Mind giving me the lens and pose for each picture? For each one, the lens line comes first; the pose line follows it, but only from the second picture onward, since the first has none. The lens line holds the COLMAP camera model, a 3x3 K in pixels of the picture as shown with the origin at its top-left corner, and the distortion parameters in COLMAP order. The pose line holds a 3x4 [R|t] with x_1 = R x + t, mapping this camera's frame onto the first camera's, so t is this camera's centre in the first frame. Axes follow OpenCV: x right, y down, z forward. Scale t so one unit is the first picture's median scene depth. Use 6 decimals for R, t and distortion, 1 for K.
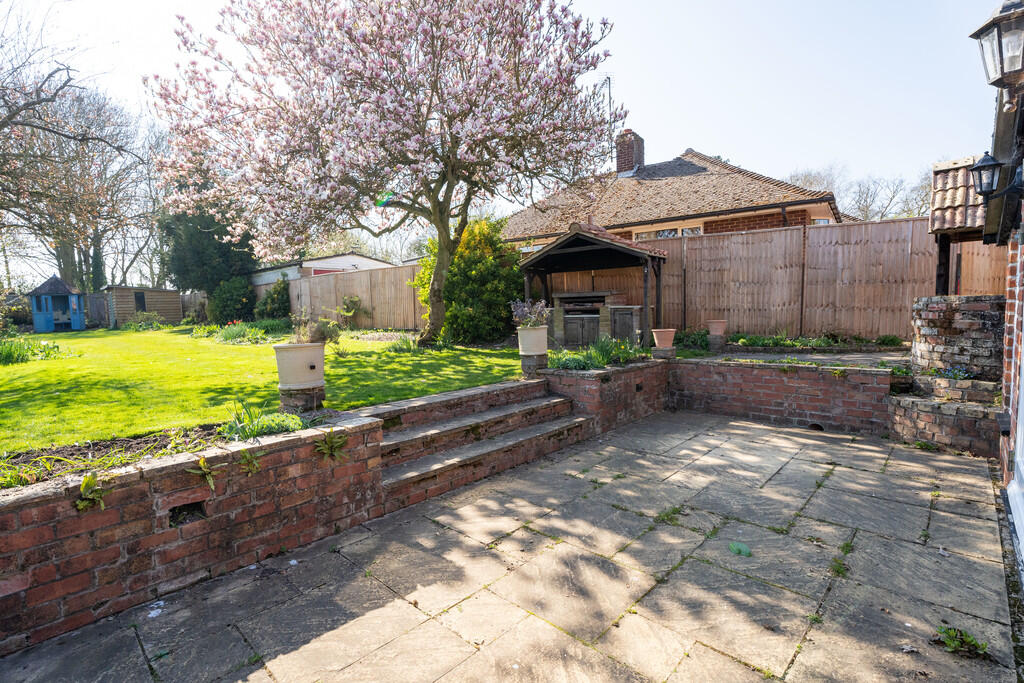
lens RADIAL K [[502.9, 0, 512.0], [0, 502.9, 341.5], [0, 0, 1]] dist [0.000084, 0.000010]
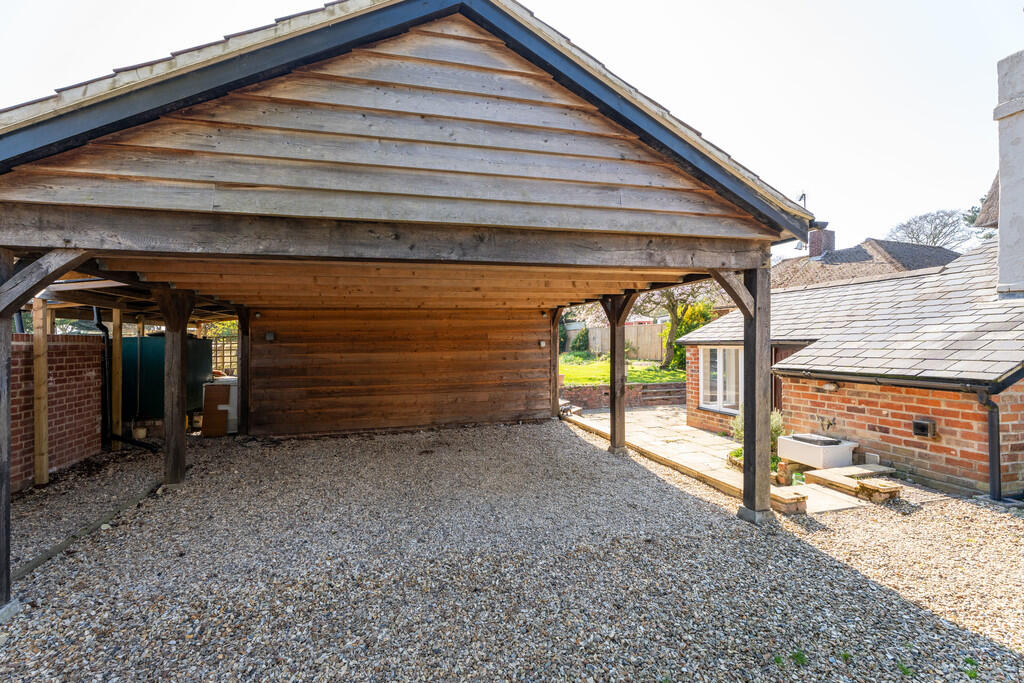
lens RADIAL K [[455.0, 0, 512.0], [0, 455.0, 341.5], [0, 0, 1]] dist [0.000712, 0.000256]
pose [[0.861732, 0.016993, -0.507079, 0.153777], [-0.047275, 0.997780, -0.046901, 0.008300], [0.505156, 0.064388, 0.860623, -0.604779]]
